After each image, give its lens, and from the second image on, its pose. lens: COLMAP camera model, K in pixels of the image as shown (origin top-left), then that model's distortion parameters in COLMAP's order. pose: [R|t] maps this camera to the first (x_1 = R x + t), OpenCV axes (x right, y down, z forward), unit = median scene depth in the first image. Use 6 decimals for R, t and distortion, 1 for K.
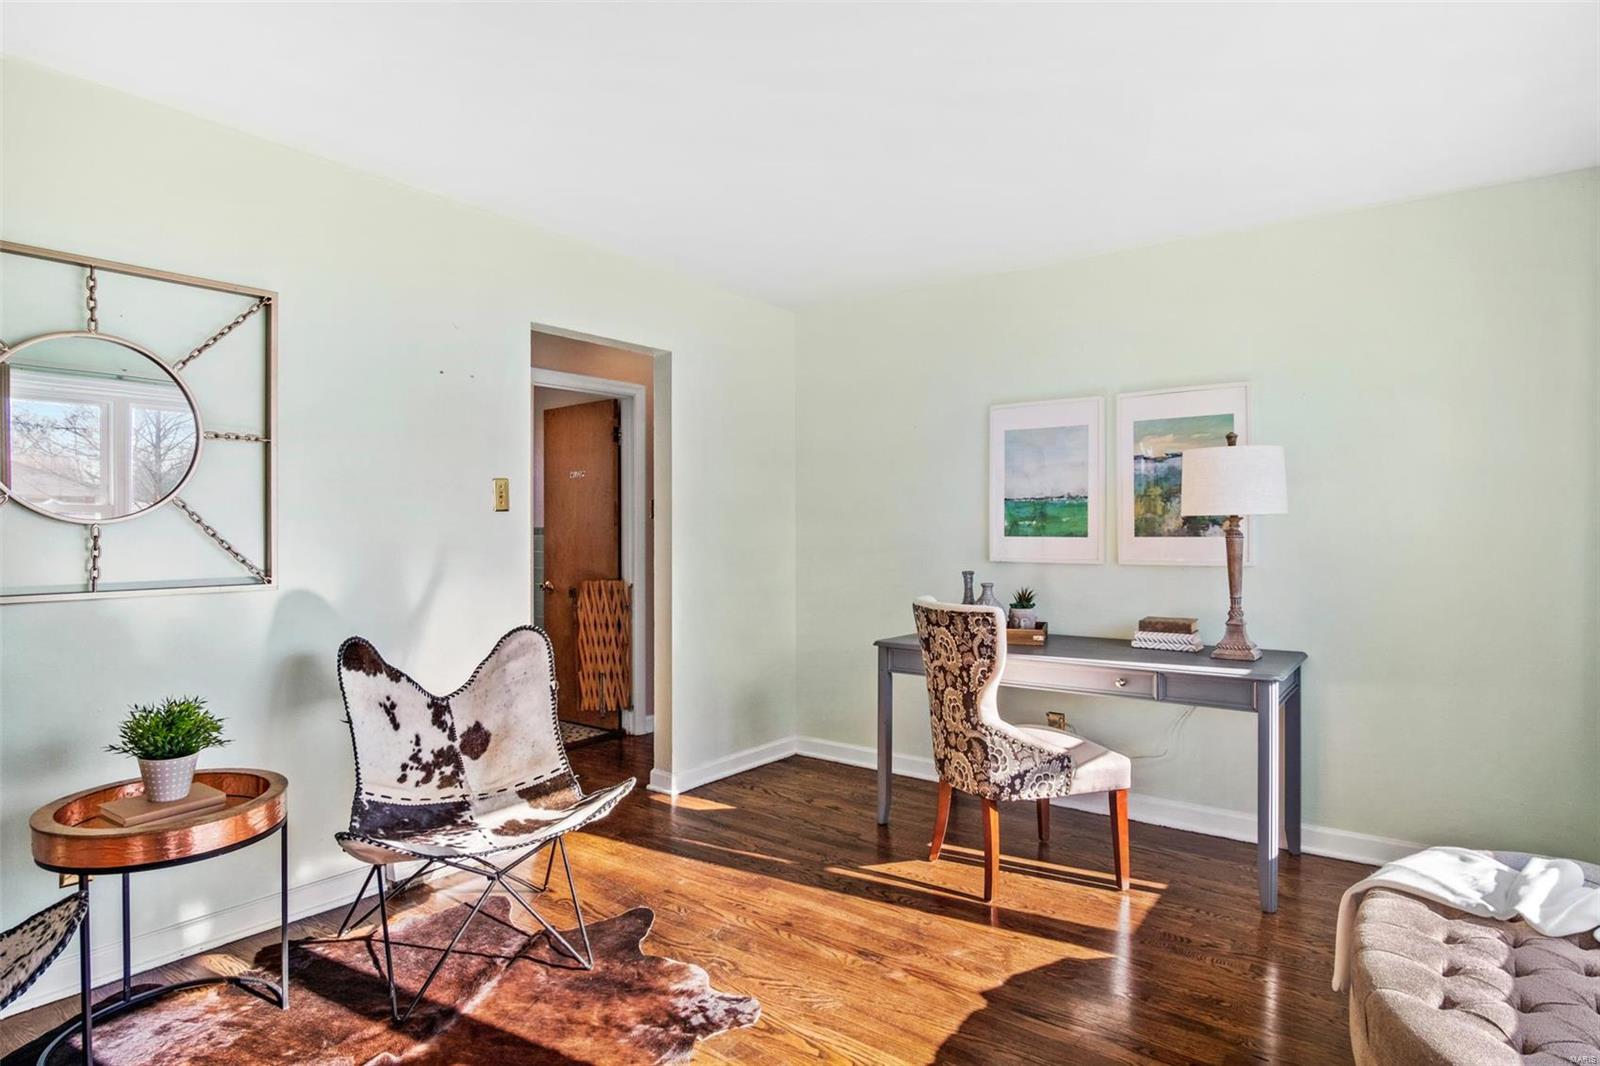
lens RADIAL K [[875.0, 0, 790.9], [0, 875.0, 535.3], [0, 0, 1]] dist [-0.027793, -0.000017]
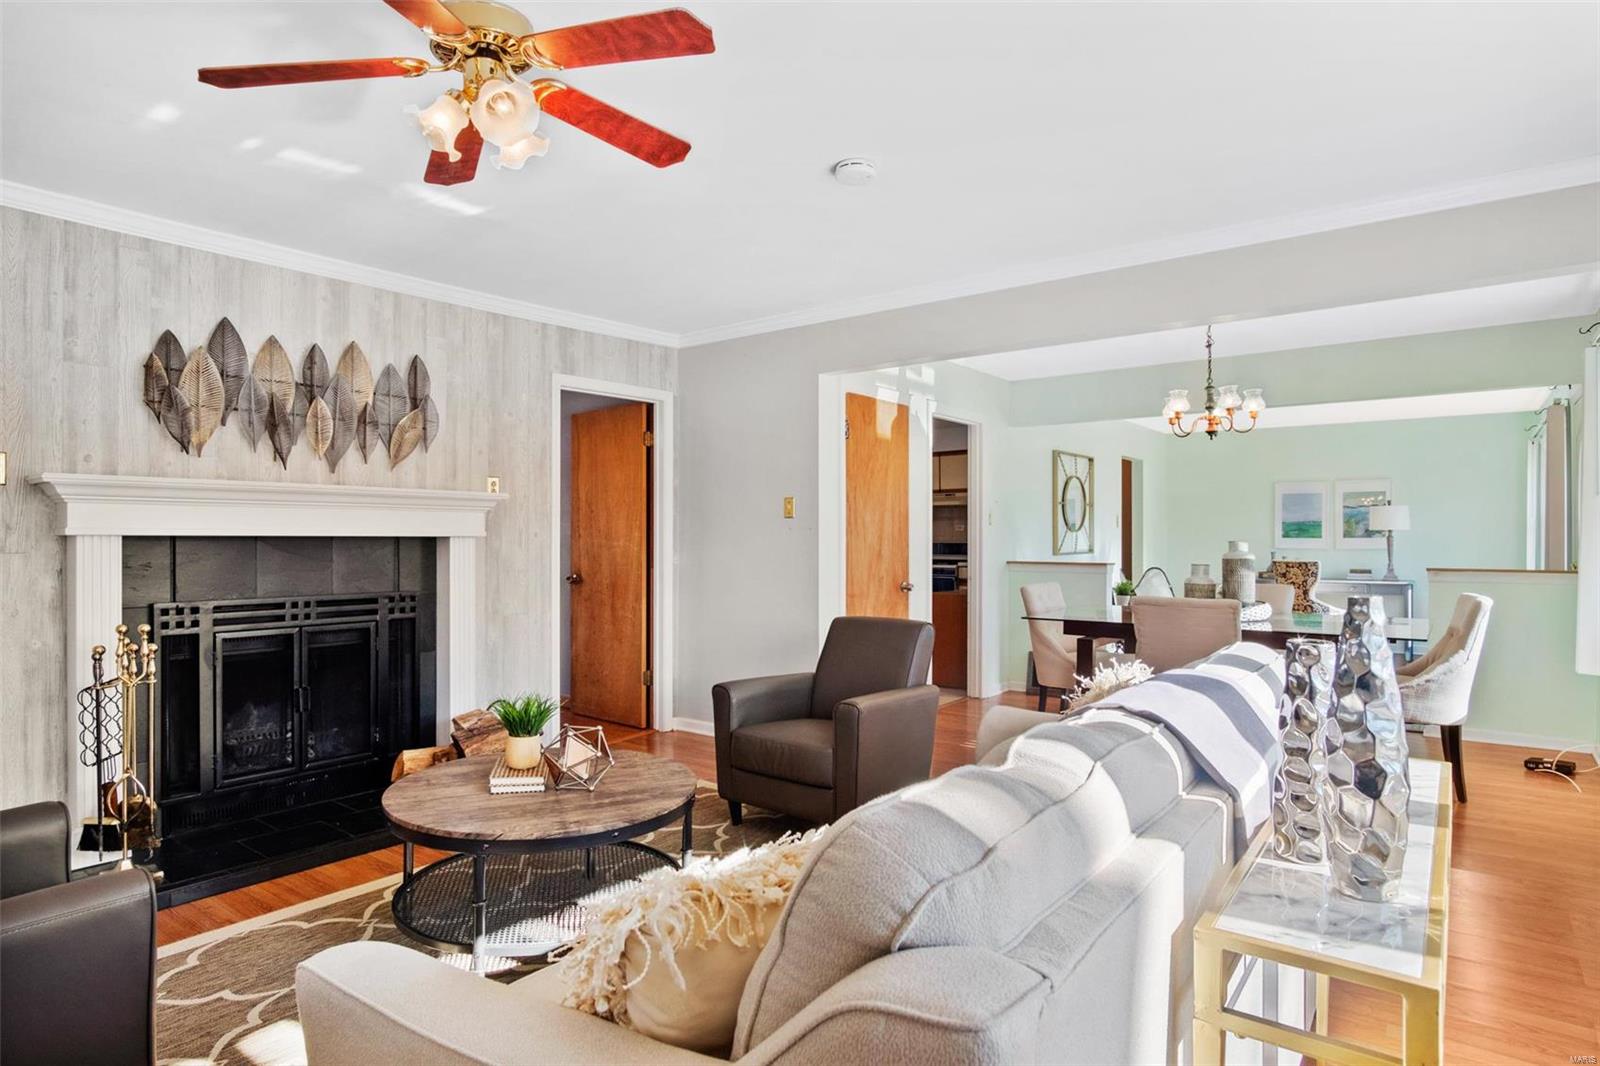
lens RADIAL K [[875.0, 0, 790.9], [0, 875.0, 535.3], [0, 0, 1]] dist [-0.027793, -0.000017]
pose [[0.999914, 0.005163, -0.012069, -1.457983], [-0.005203, 0.999981, -0.003276, 0.013481], [0.012052, 0.003339, 0.999922, -1.896612]]
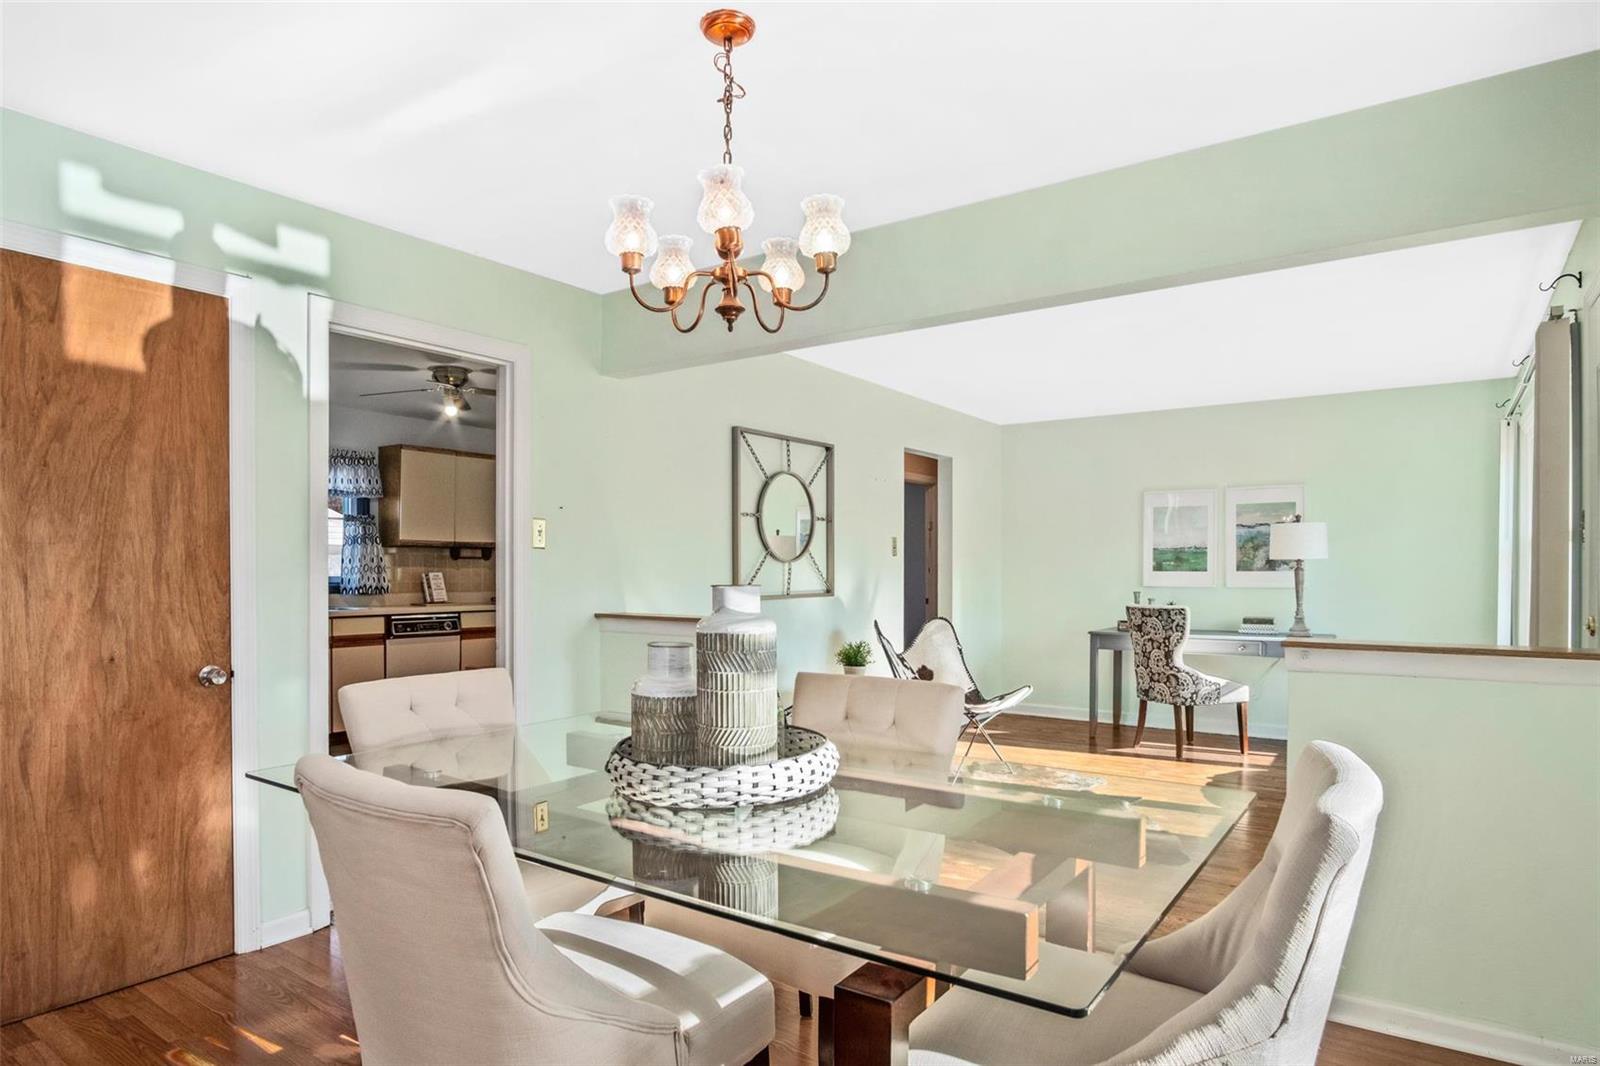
lens RADIAL K [[906.0, 0, 795.2], [0, 906.0, 575.6], [0, 0, 1]] dist [-0.028613, 0.000278]
pose [[0.999559, 0.003464, 0.029506, -0.659179], [-0.003577, 0.999987, 0.003758, 0.008572], [-0.029492, -0.003862, 0.999558, -0.939088]]
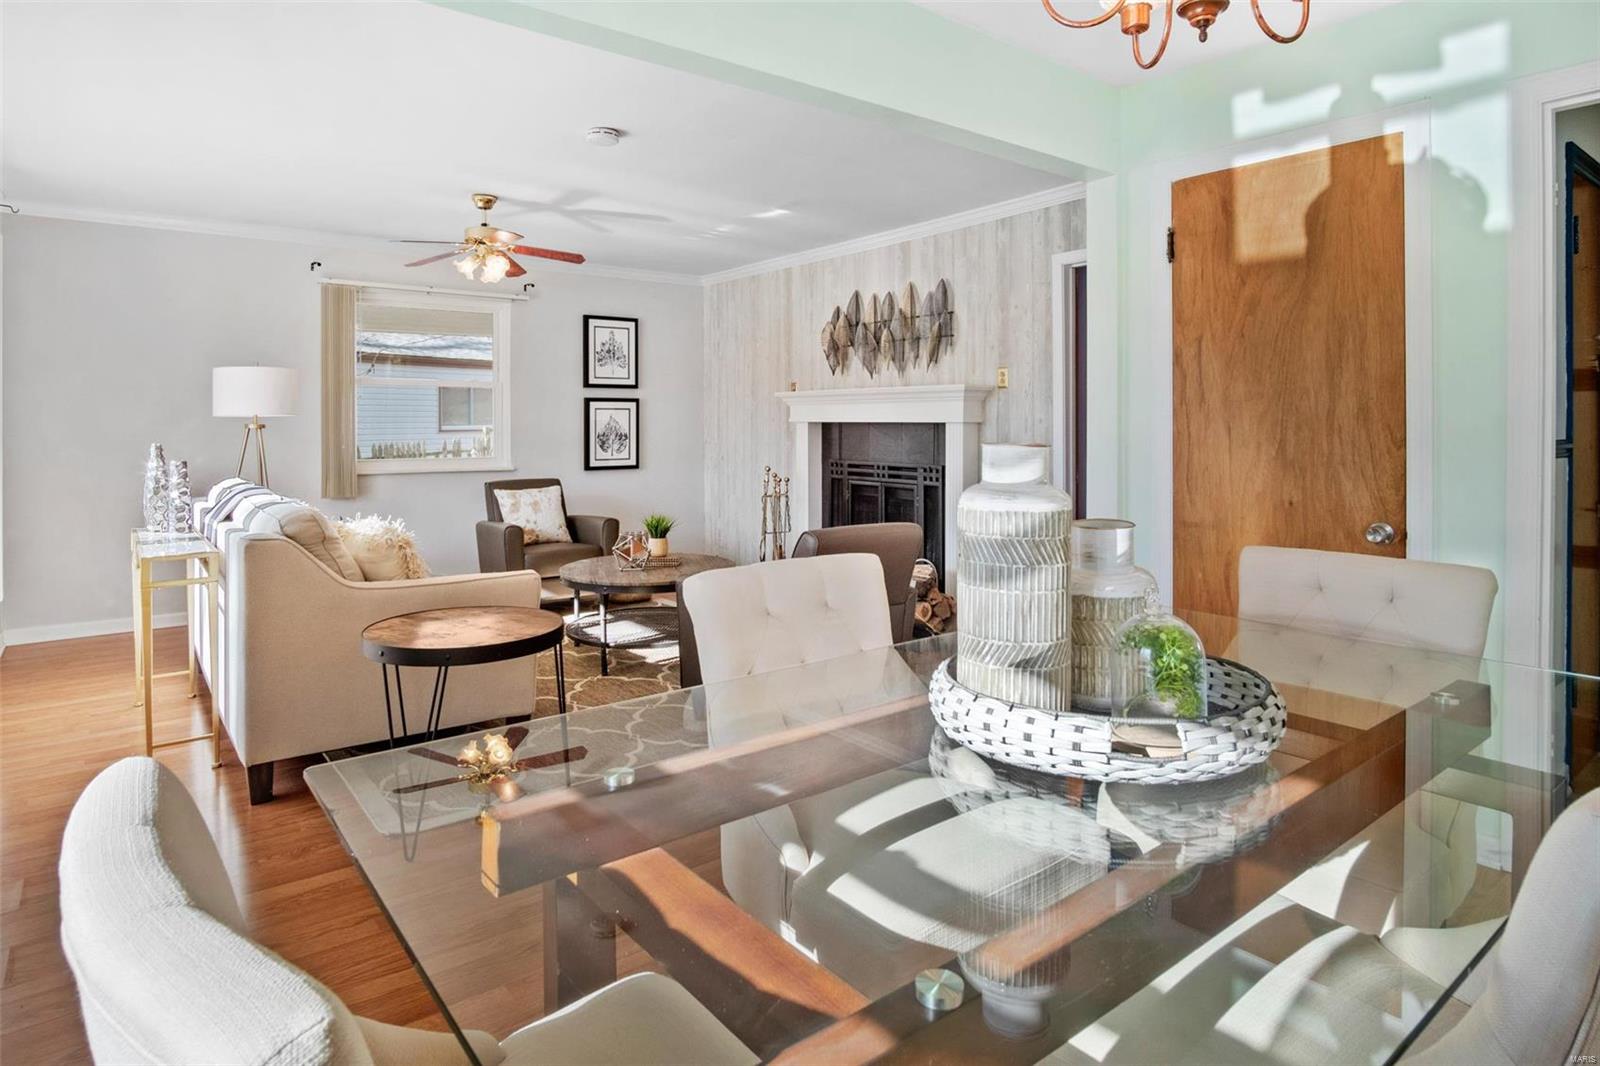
lens RADIAL K [[897.5, 0, 786.2], [0, 897.5, 416.5], [0, 0, 1]] dist [-0.026738, 0.000531]
pose [[-0.257523, 0.001999, -0.966270, -0.254318], [0.003773, 0.999992, 0.001064, -0.000577], [0.966265, -0.003371, -0.257529, -0.369490]]
